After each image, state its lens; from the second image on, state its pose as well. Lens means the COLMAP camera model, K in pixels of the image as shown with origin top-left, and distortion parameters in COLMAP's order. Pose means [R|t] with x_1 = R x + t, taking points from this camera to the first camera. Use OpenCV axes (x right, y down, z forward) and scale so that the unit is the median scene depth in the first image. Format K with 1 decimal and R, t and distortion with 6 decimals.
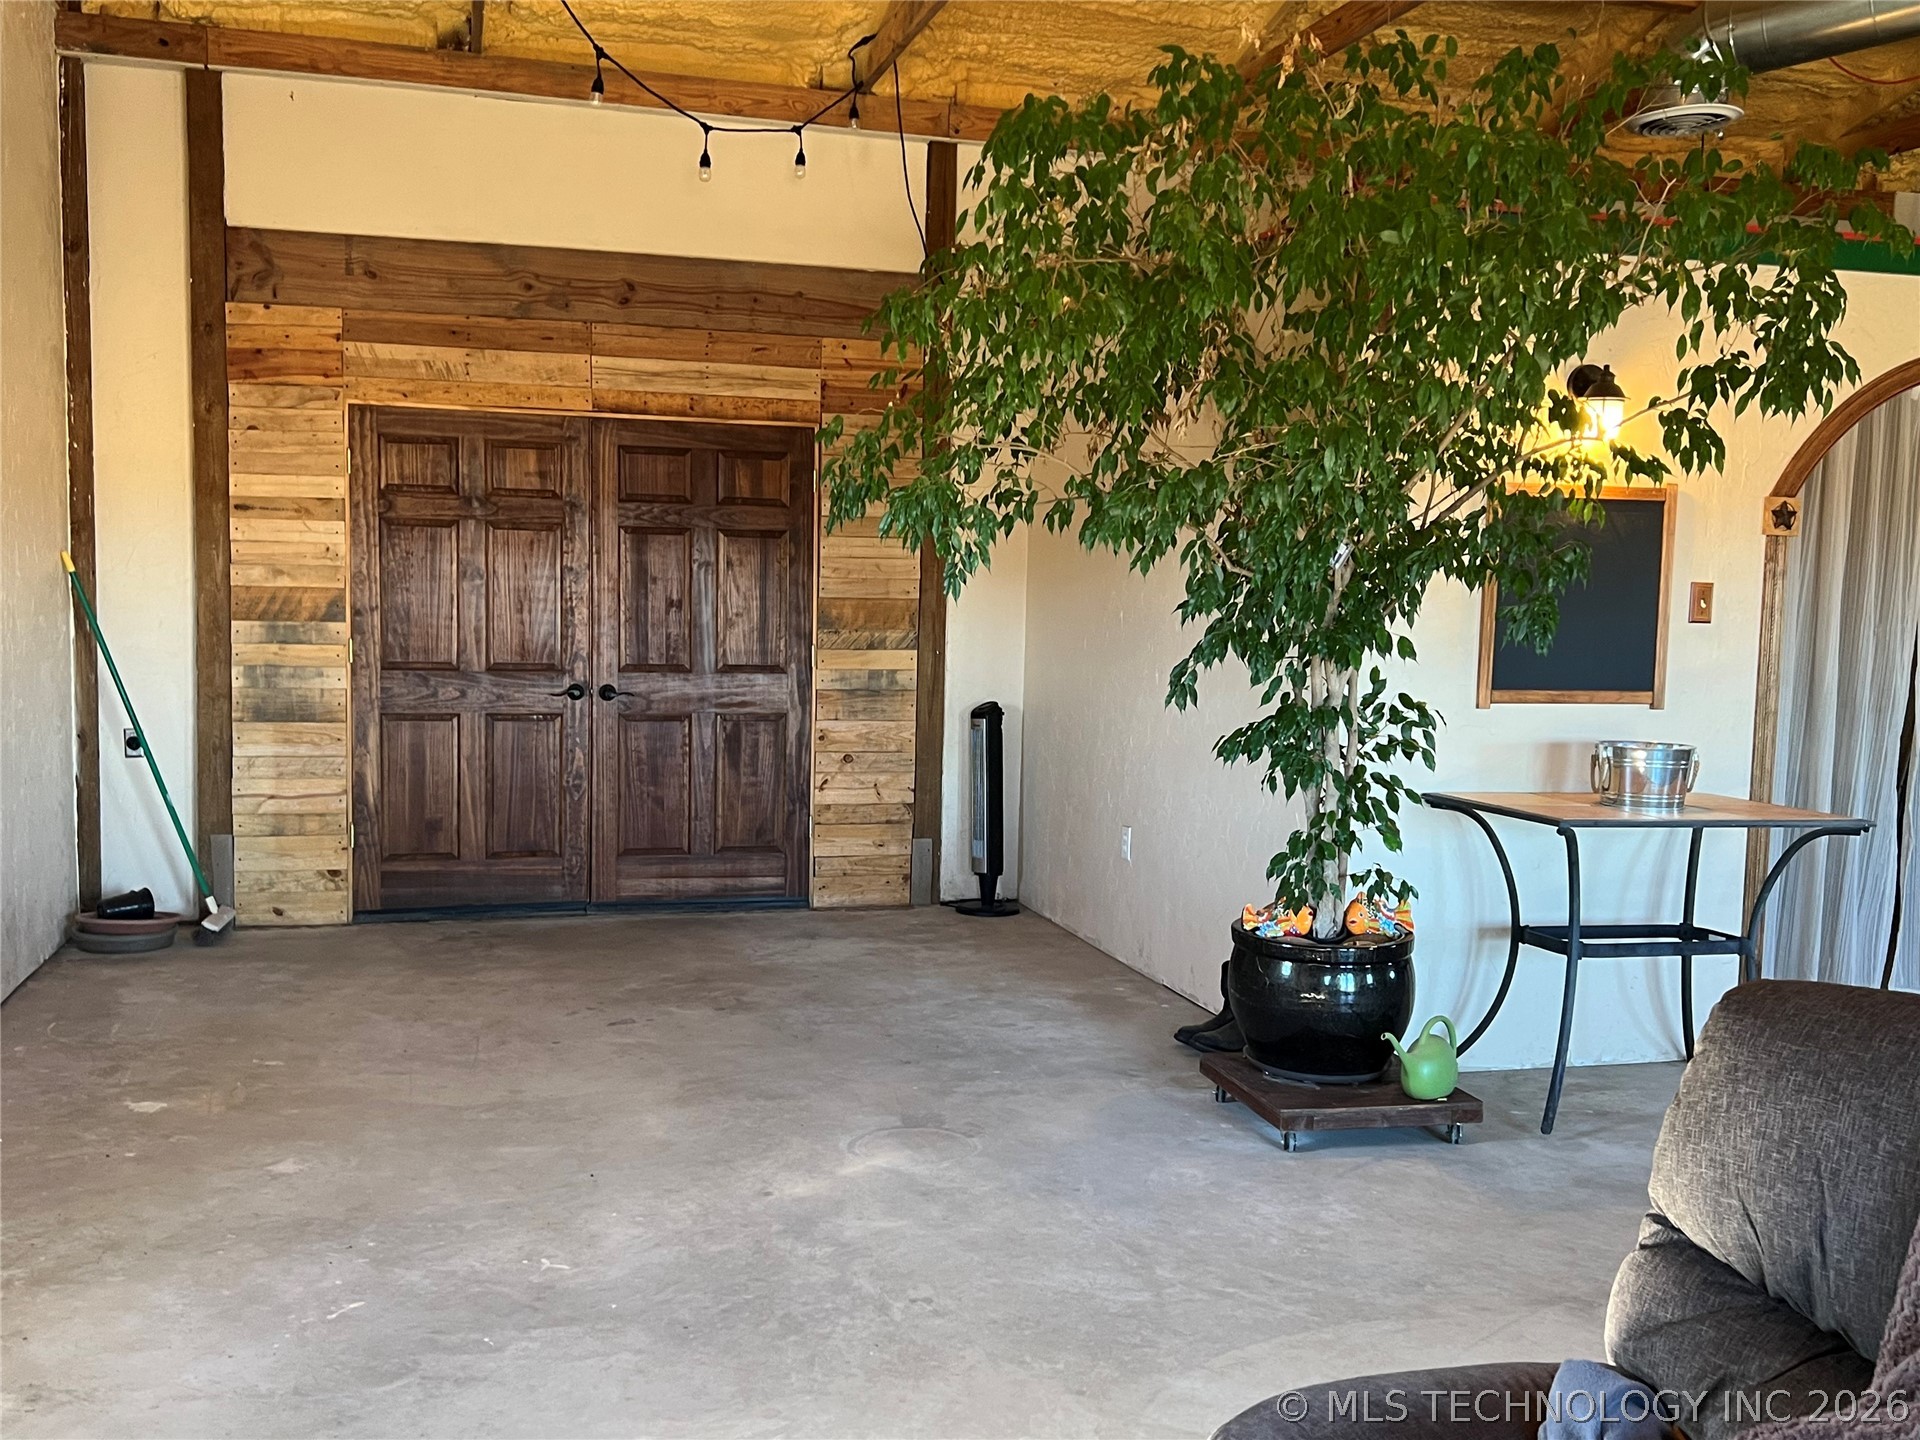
lens RADIAL K [[1851.1, 0, 960.0], [0, 1851.1, 720.0], [0, 0, 1]] dist [0.053040, -0.003324]
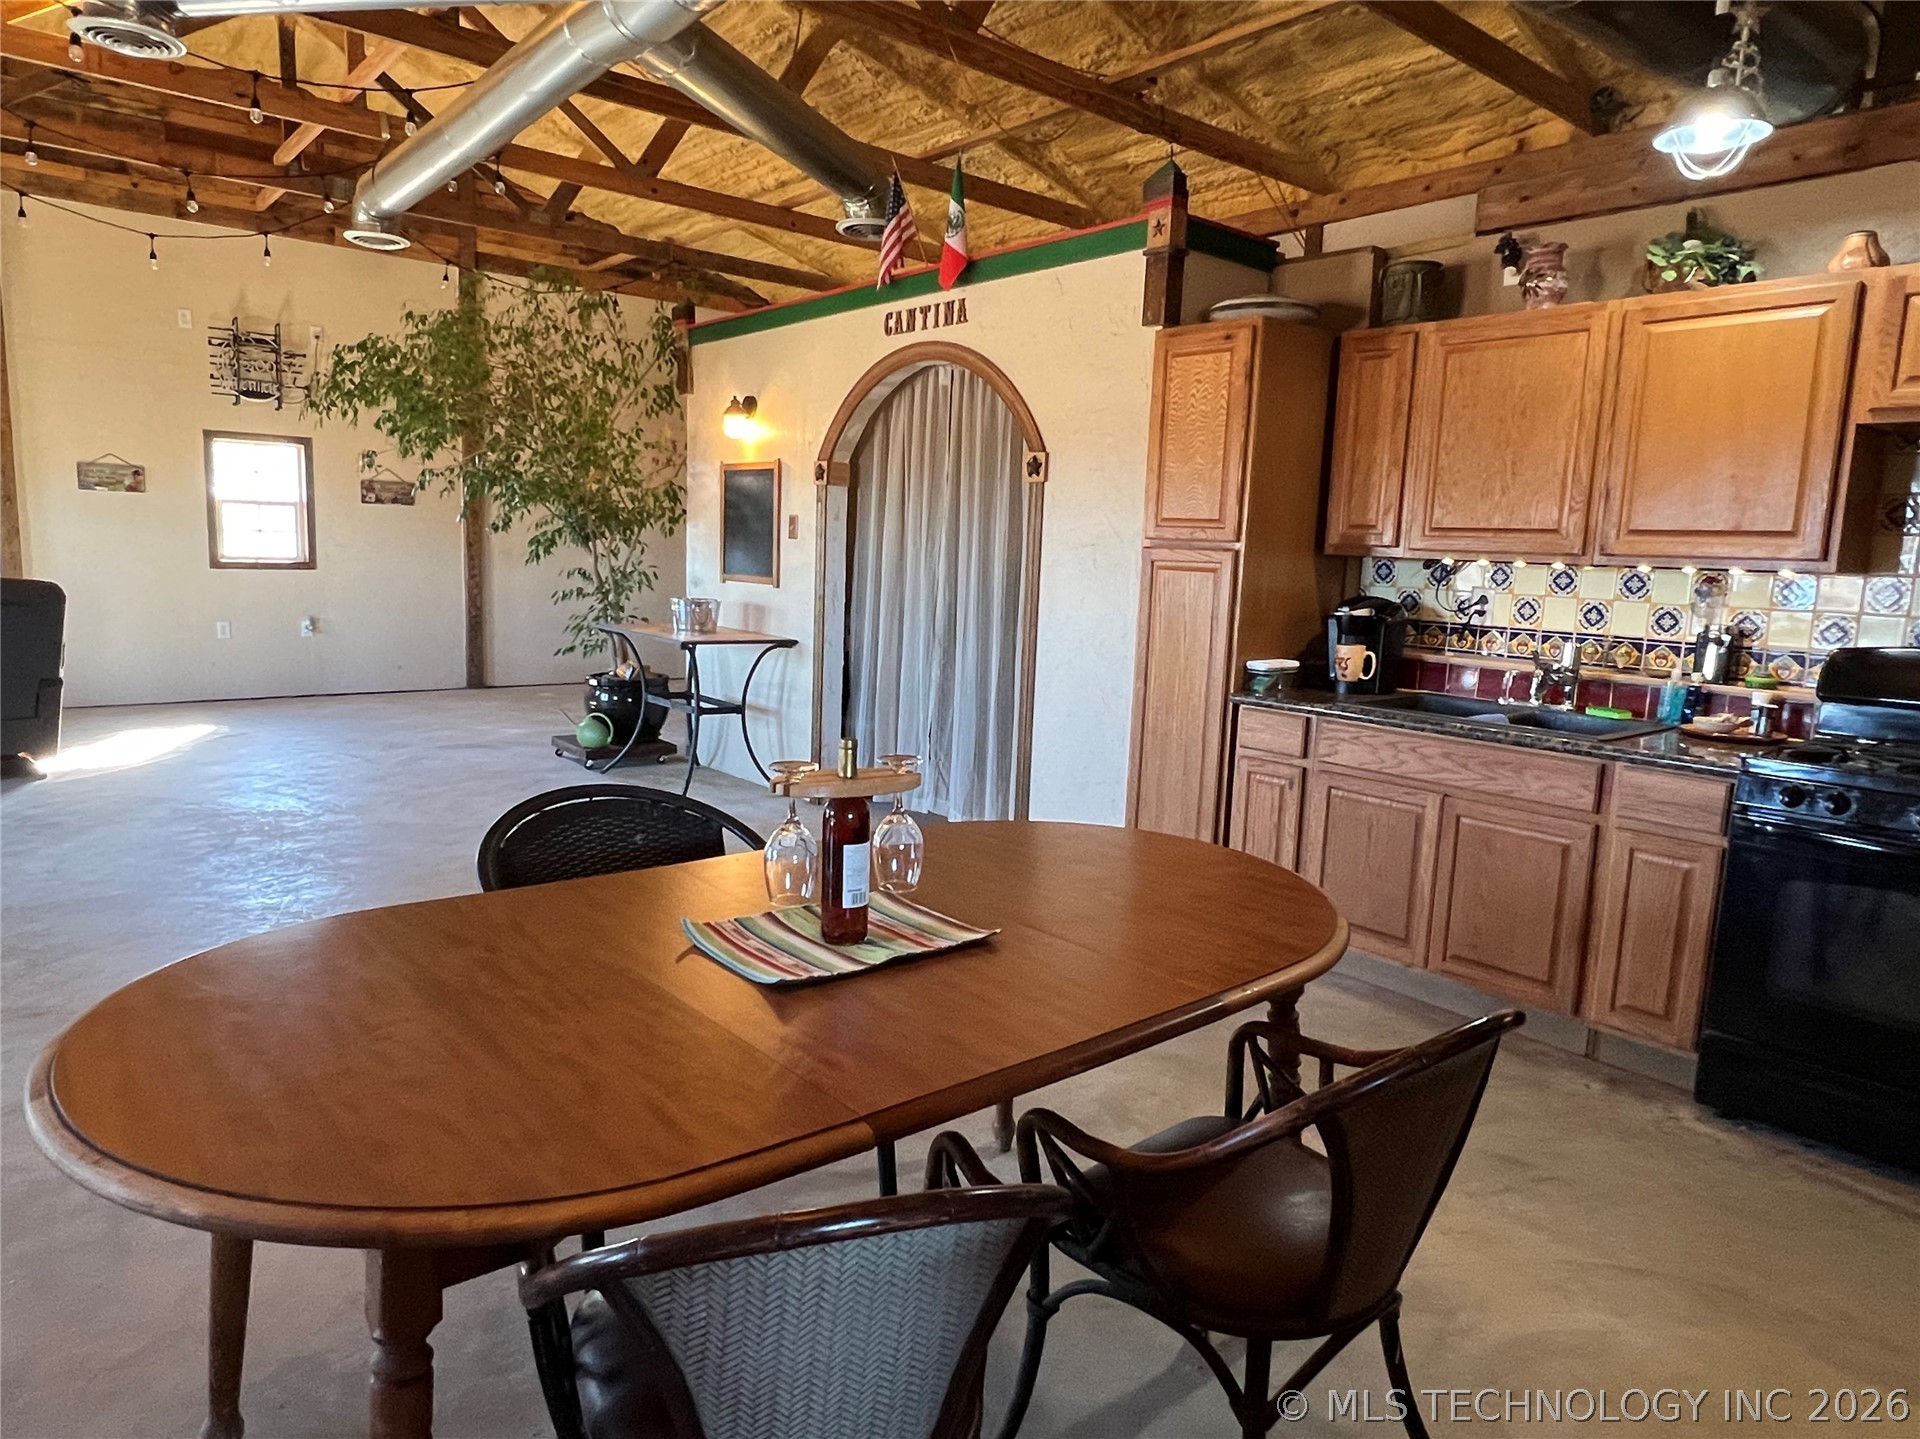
lens RADIAL K [[1205.5, 0, 960.0], [0, 1205.5, 719.5], [0, 0, 1]] dist [0.000601, -0.000894]
pose [[0.408975, 0.122491, -0.904287, 1.144342], [-0.096263, 0.991212, 0.090730, -0.002087], [0.907454, 0.049943, 0.417173, 0.532384]]
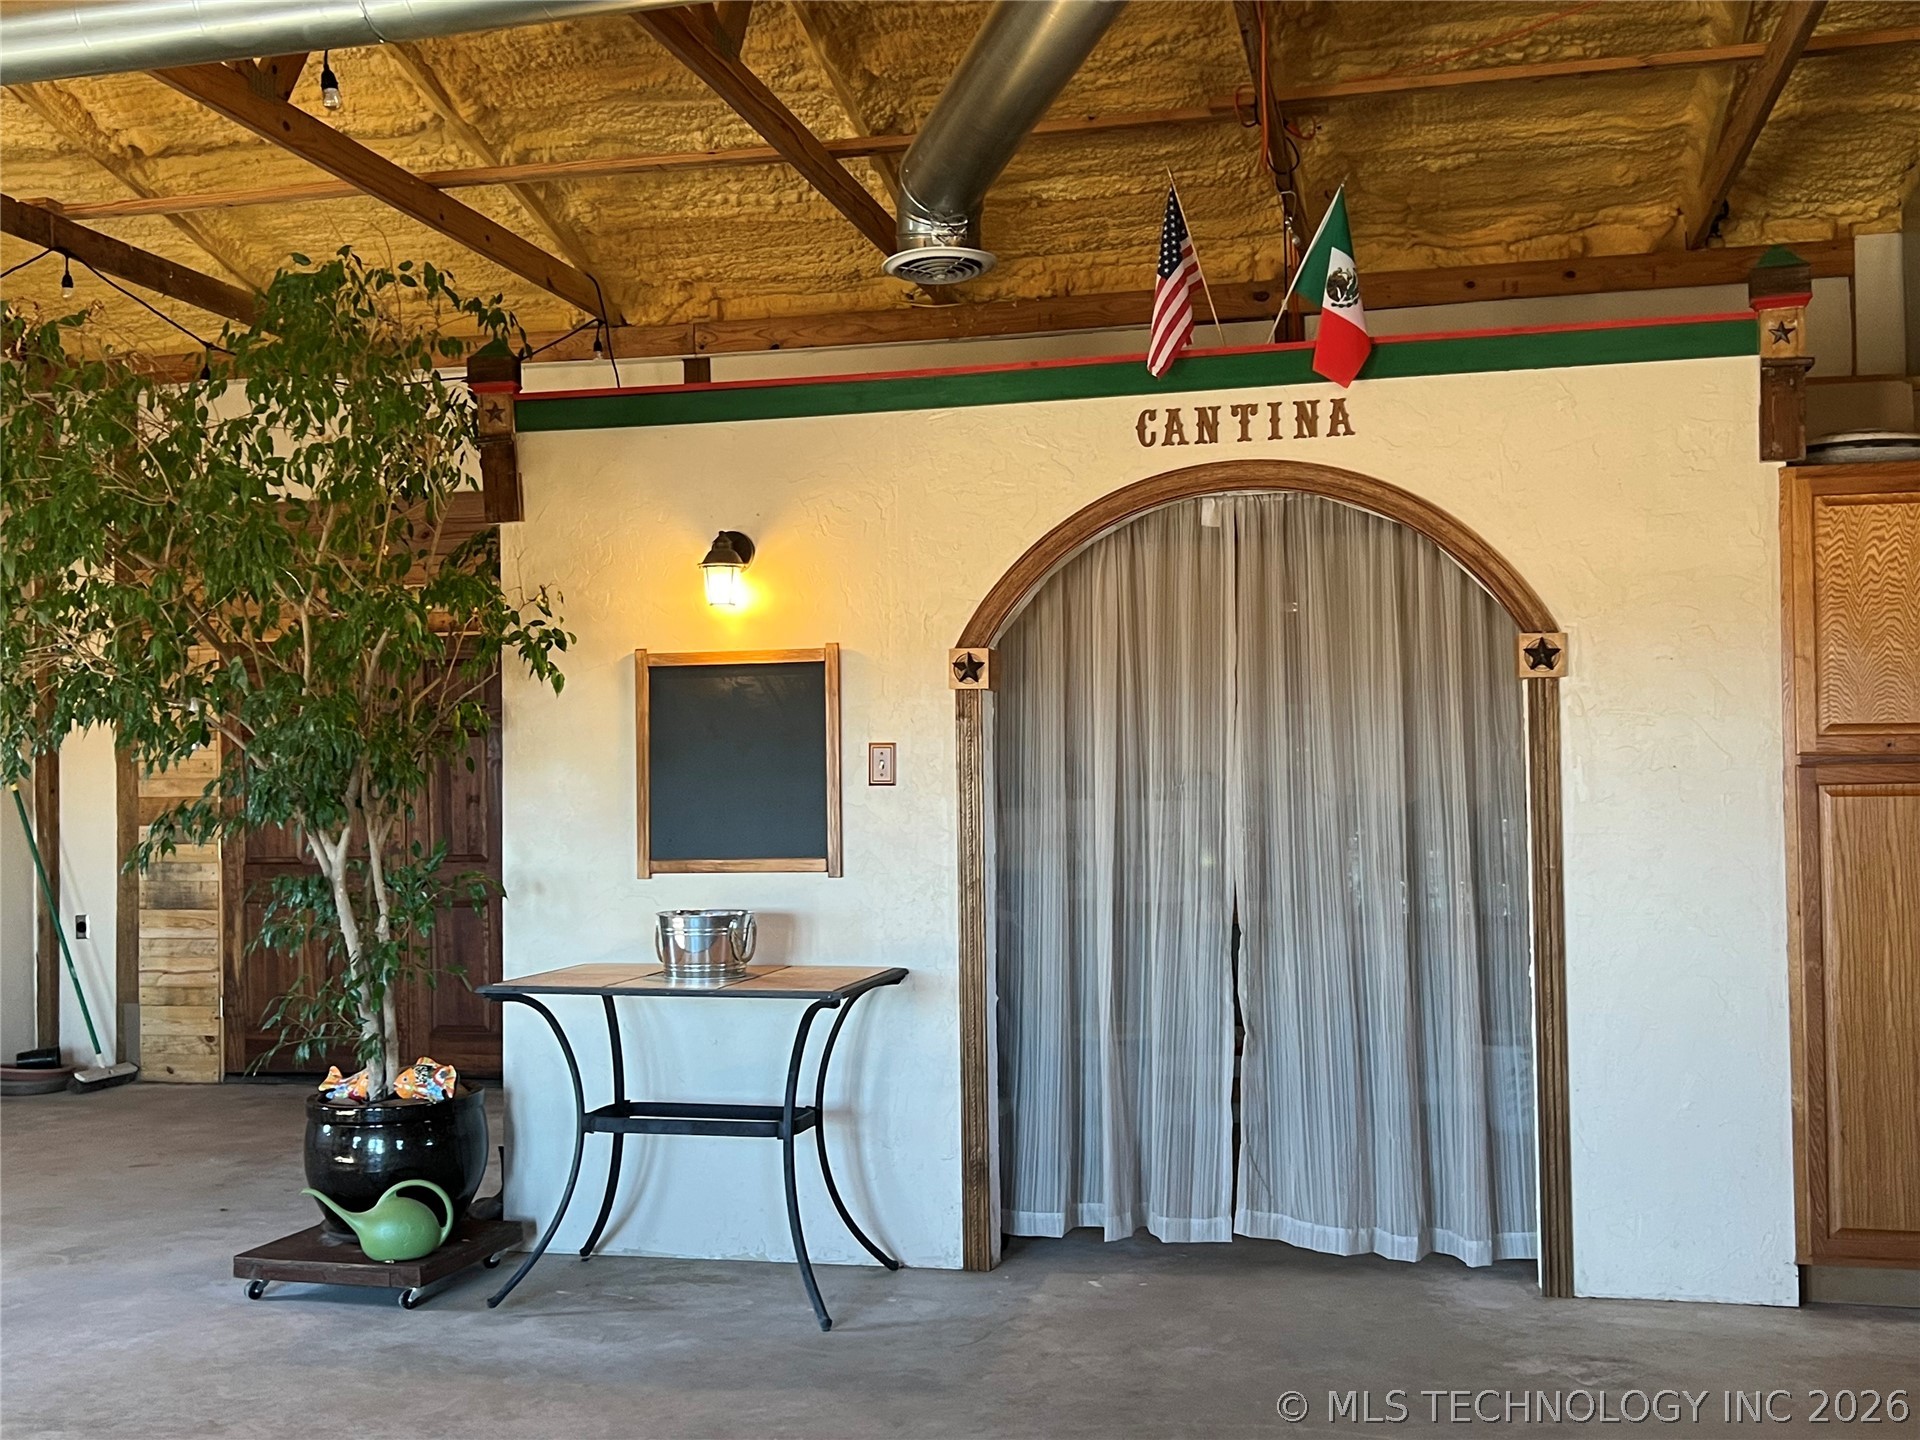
lens RADIAL K [[1981.7, 0, 968.9], [0, 1981.7, 708.5], [0, 0, 1]] dist [0.114187, -0.230379]
pose [[0.874934, -0.054000, -0.481223, 0.712959], [0.000256, 0.993814, -0.111056, 0.016068], [0.484243, 0.097044, 0.869535, 0.112270]]
